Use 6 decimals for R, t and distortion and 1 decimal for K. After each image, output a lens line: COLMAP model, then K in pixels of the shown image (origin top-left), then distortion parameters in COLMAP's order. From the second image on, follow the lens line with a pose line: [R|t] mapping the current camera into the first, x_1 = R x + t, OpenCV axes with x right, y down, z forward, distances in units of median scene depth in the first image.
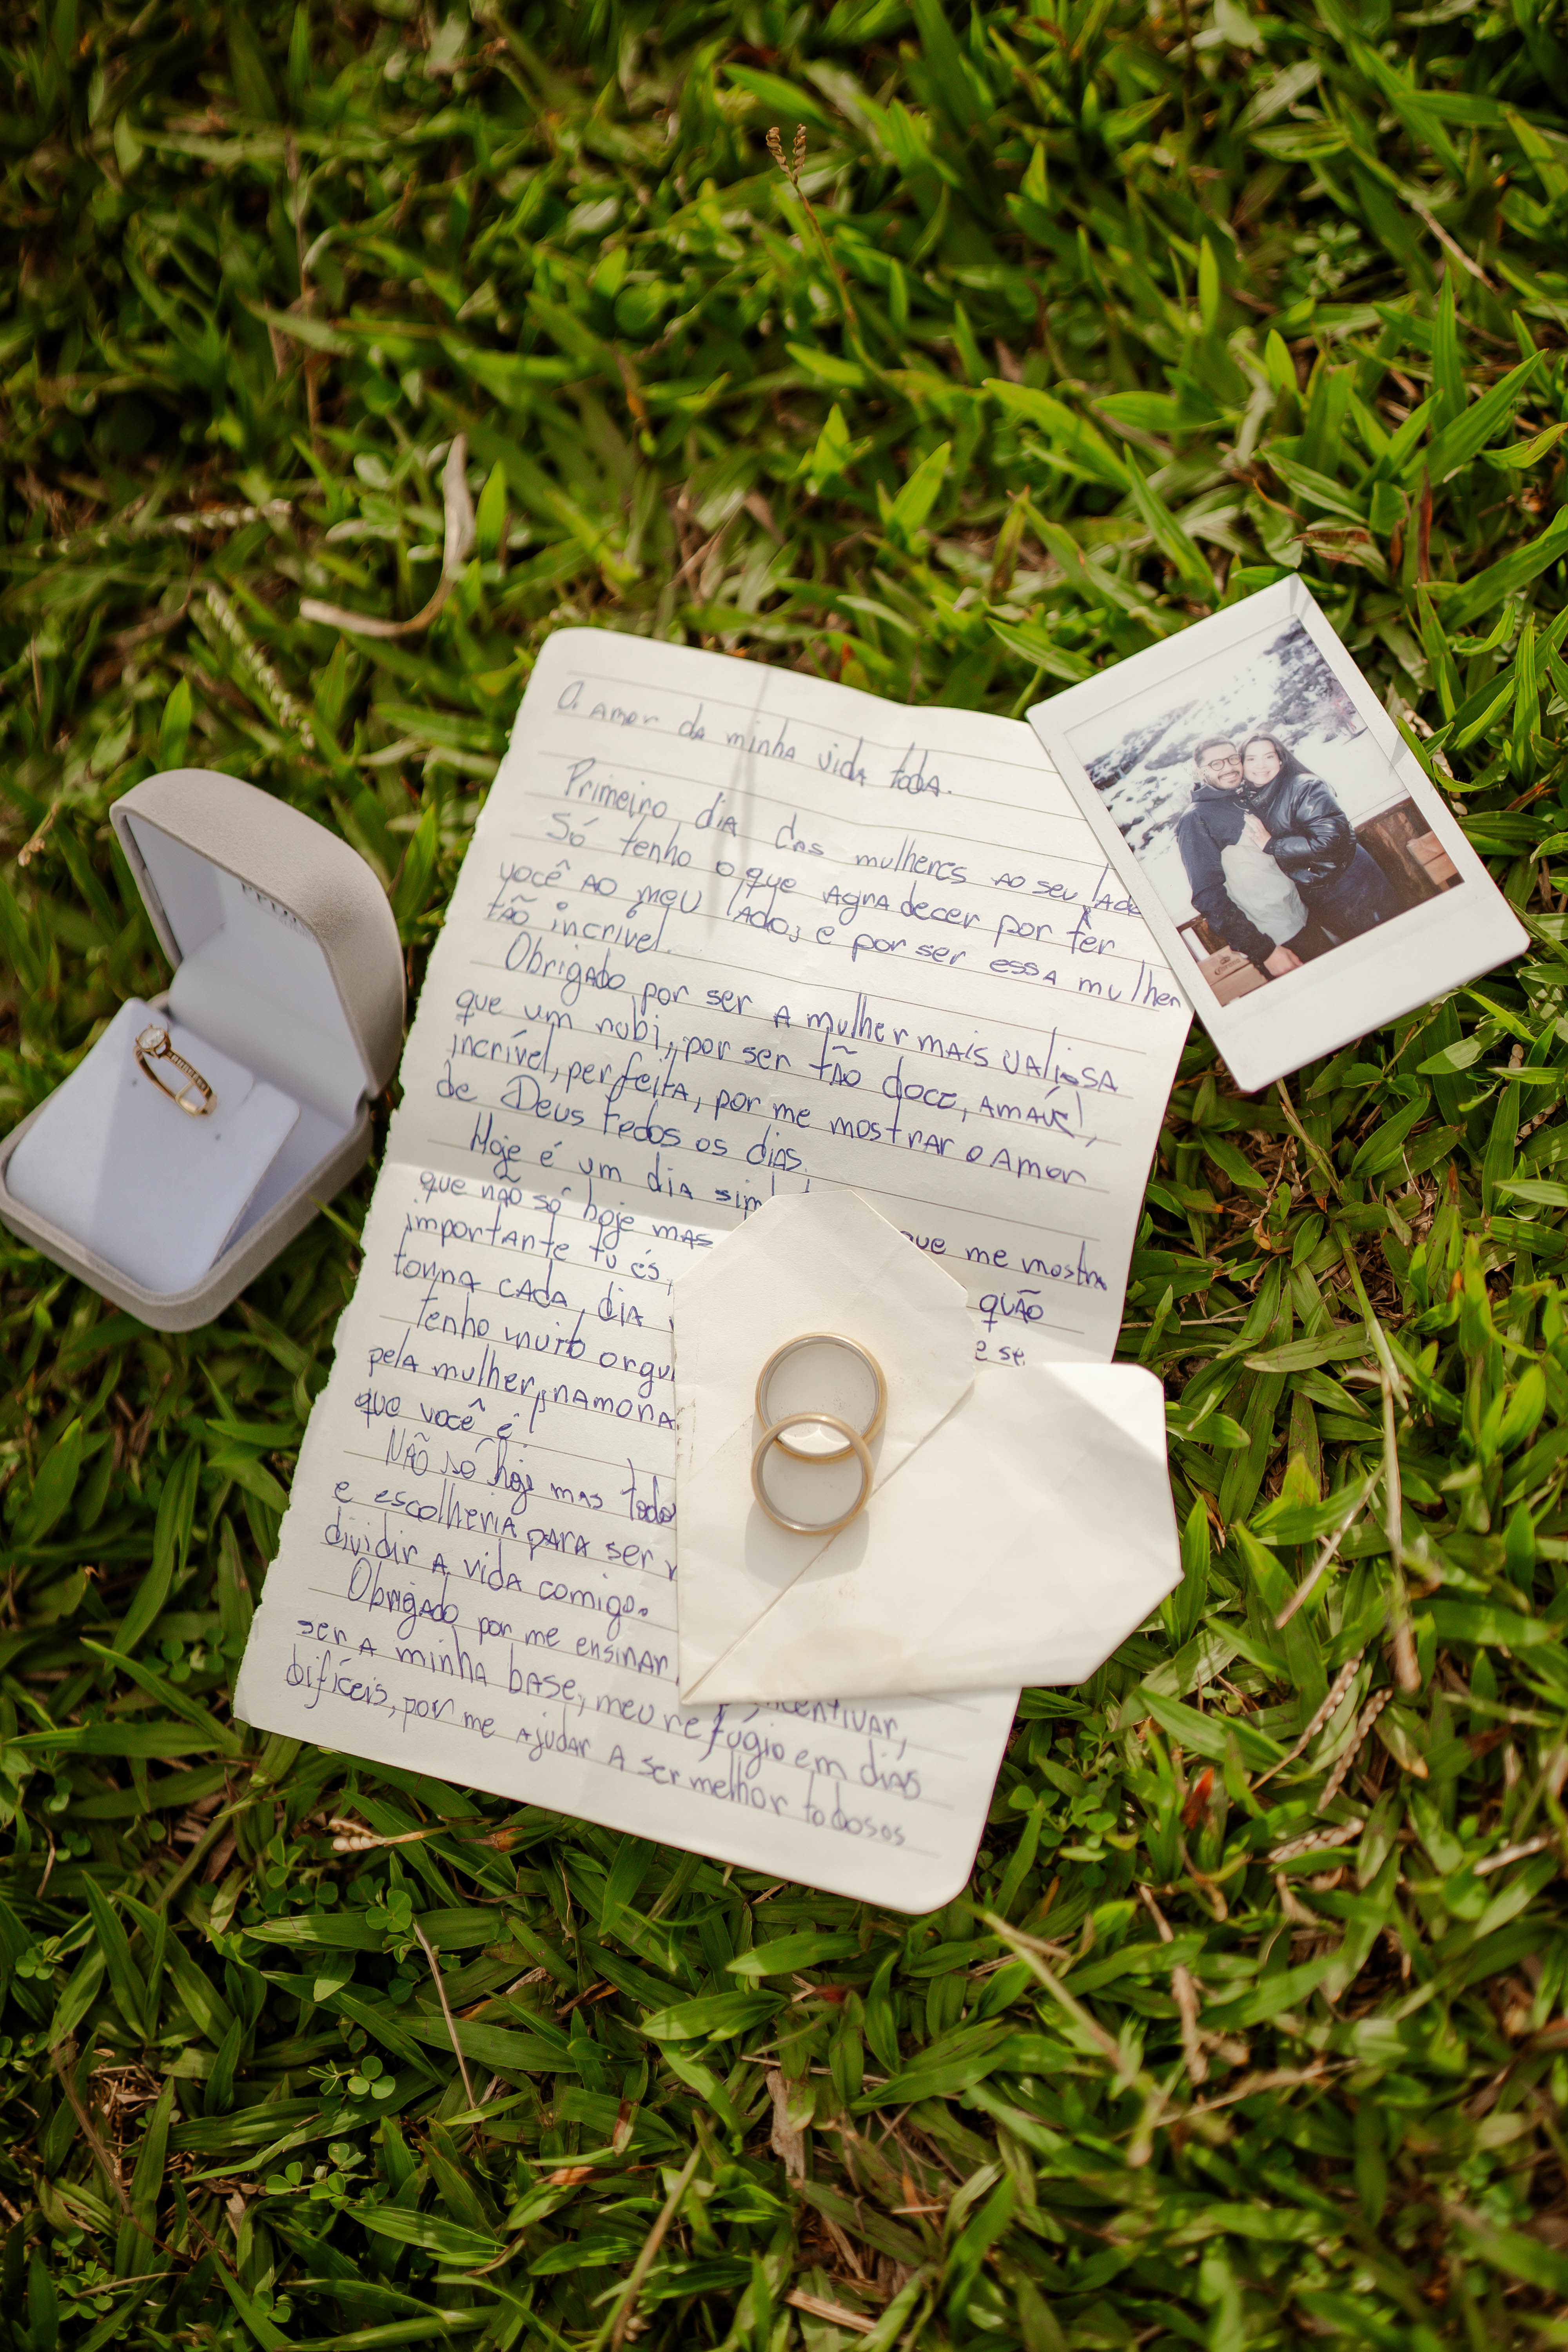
lens RADIAL K [[3814.0, 0, 784.0], [0, 3814.0, 1176.0], [0, 0, 1]] dist [-0.128907, -0.045405]
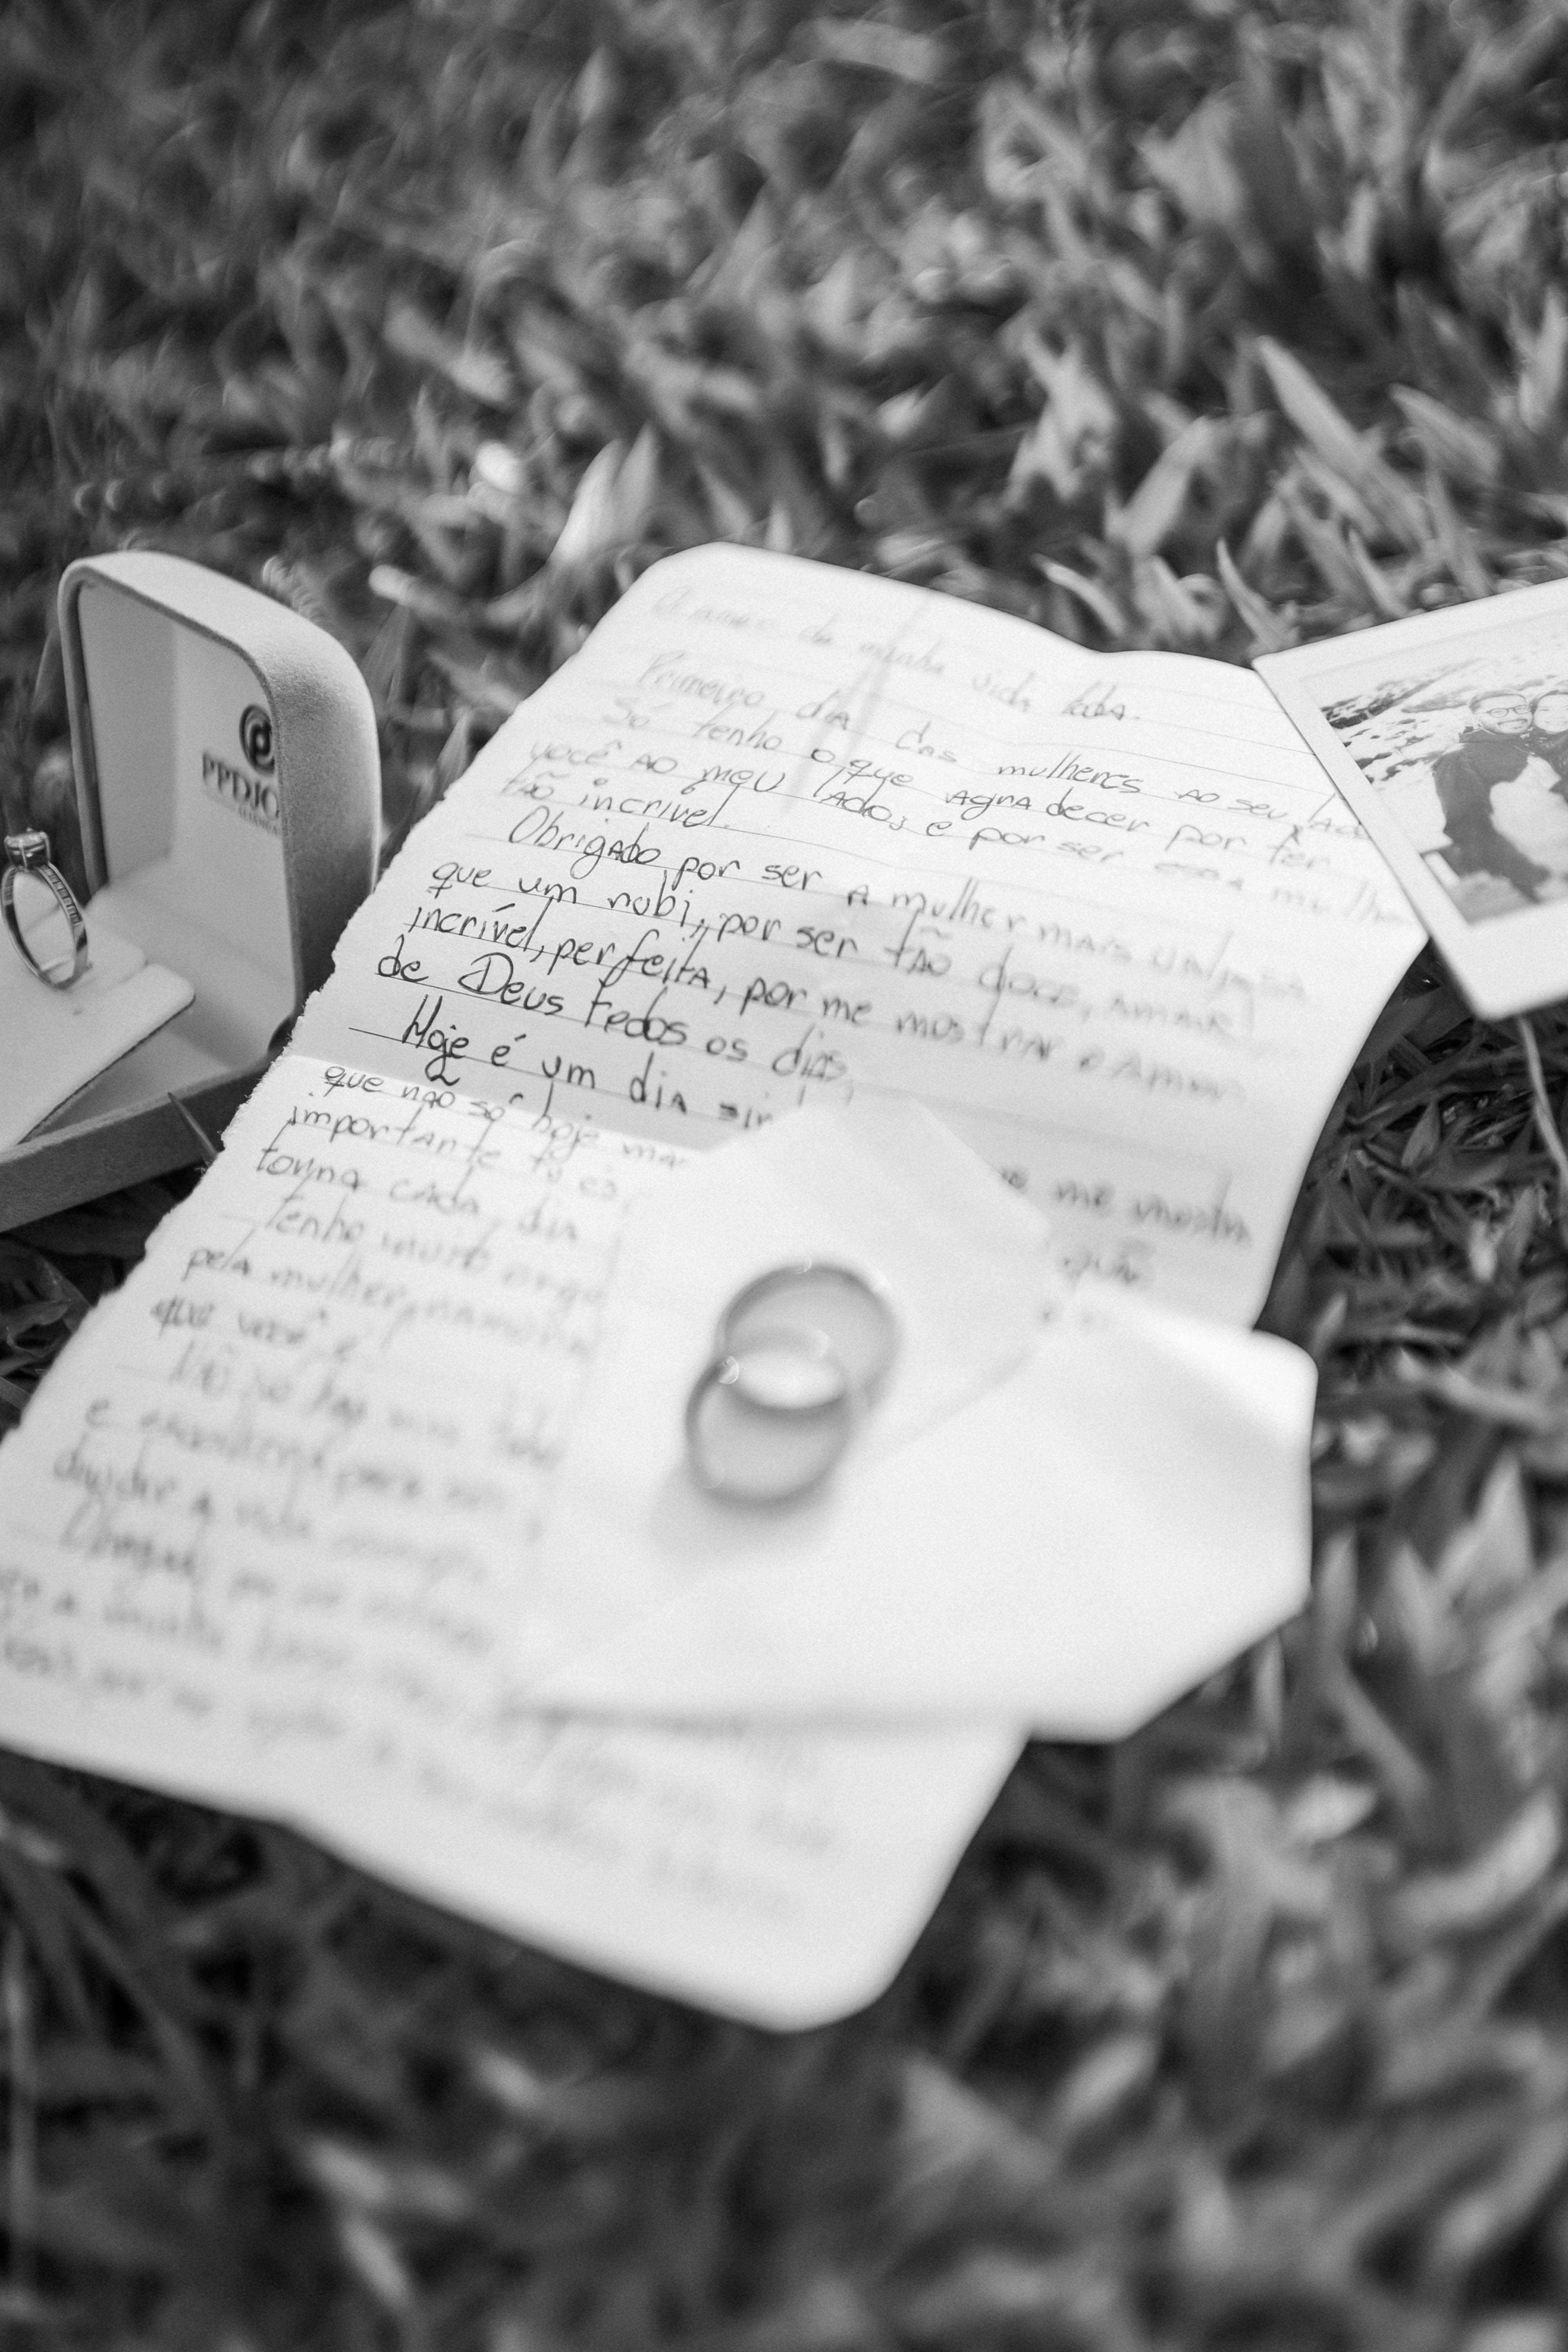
lens RADIAL K [[3814.0, 0, 784.0], [0, 3814.0, 1176.0], [0, 0, 1]] dist [-0.128907, -0.045405]
pose [[0.979456, 0.172432, -0.104566, 0.070163], [-0.200697, 0.884116, -0.421971, 0.312645], [0.019687, 0.434288, 0.900559, 0.369364]]
